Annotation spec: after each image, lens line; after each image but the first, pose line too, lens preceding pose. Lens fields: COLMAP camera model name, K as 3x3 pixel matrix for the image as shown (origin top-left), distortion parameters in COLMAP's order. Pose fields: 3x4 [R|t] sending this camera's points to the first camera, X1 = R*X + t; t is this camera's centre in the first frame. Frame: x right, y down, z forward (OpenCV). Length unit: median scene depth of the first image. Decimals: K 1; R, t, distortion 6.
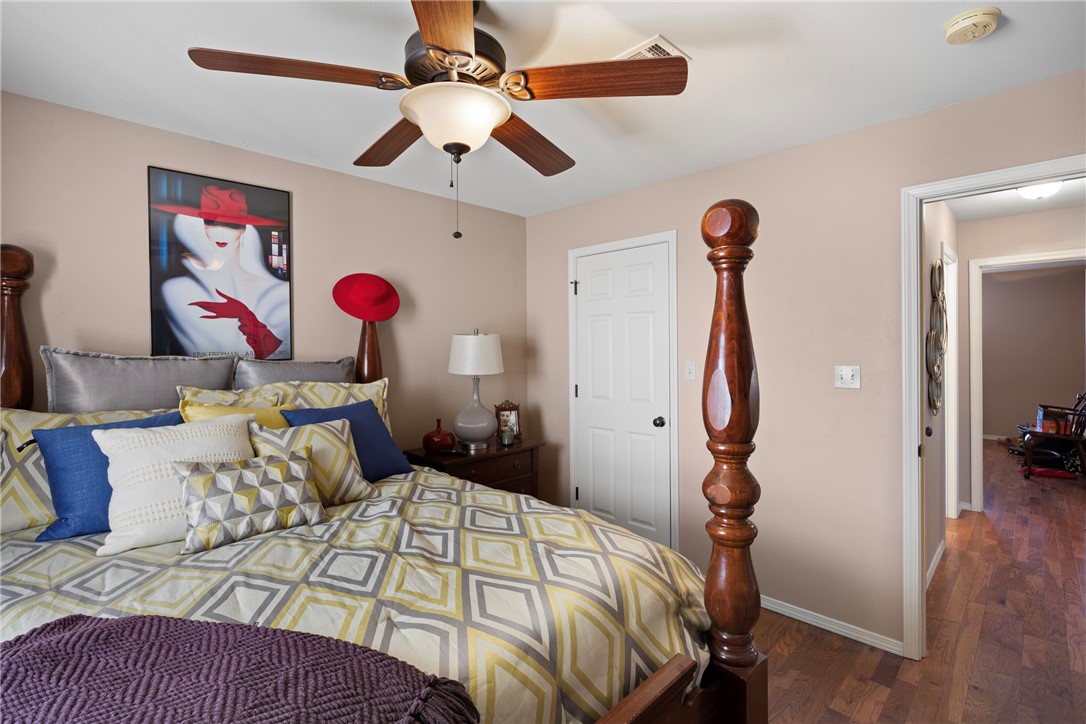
lens RADIAL K [[496.6, 0, 544.1], [0, 496.6, 361.4], [0, 0, 1]] dist [0.006468, 0.000952]
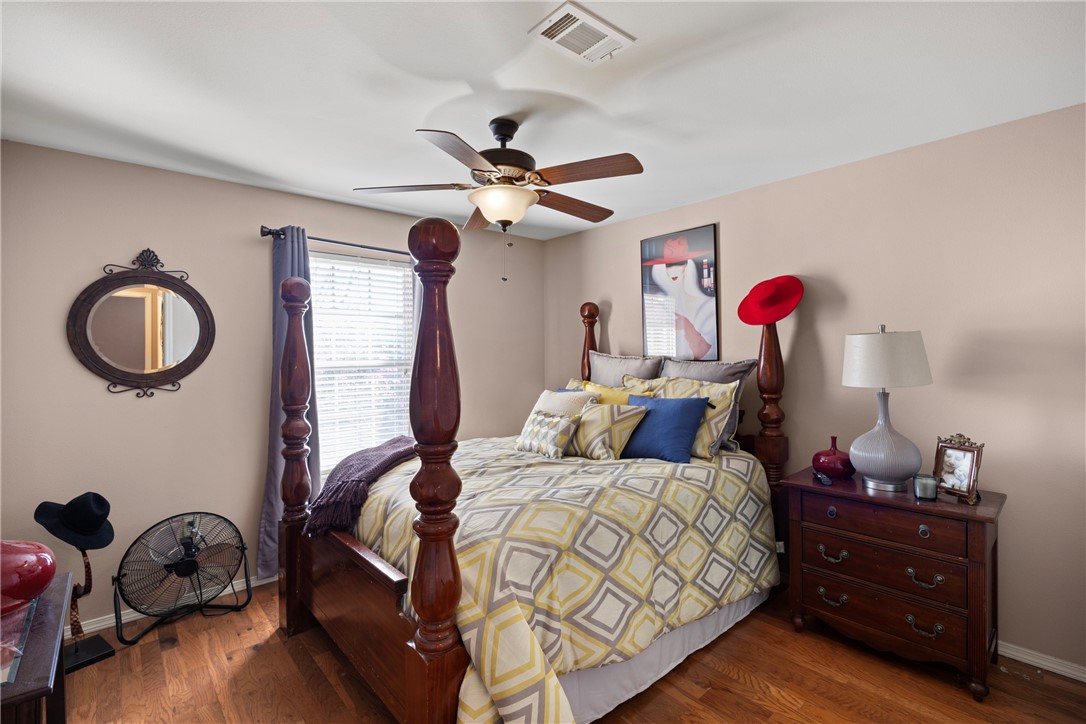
lens RADIAL K [[496.6, 0, 546.0], [0, 496.6, 357.5], [0, 0, 1]] dist [0.006468, 0.000952]
pose [[-0.030850, 0.011926, -0.999453, 0.728130], [-0.023632, 0.999641, 0.012658, -0.017420], [0.999245, 0.024010, -0.030557, 0.633091]]
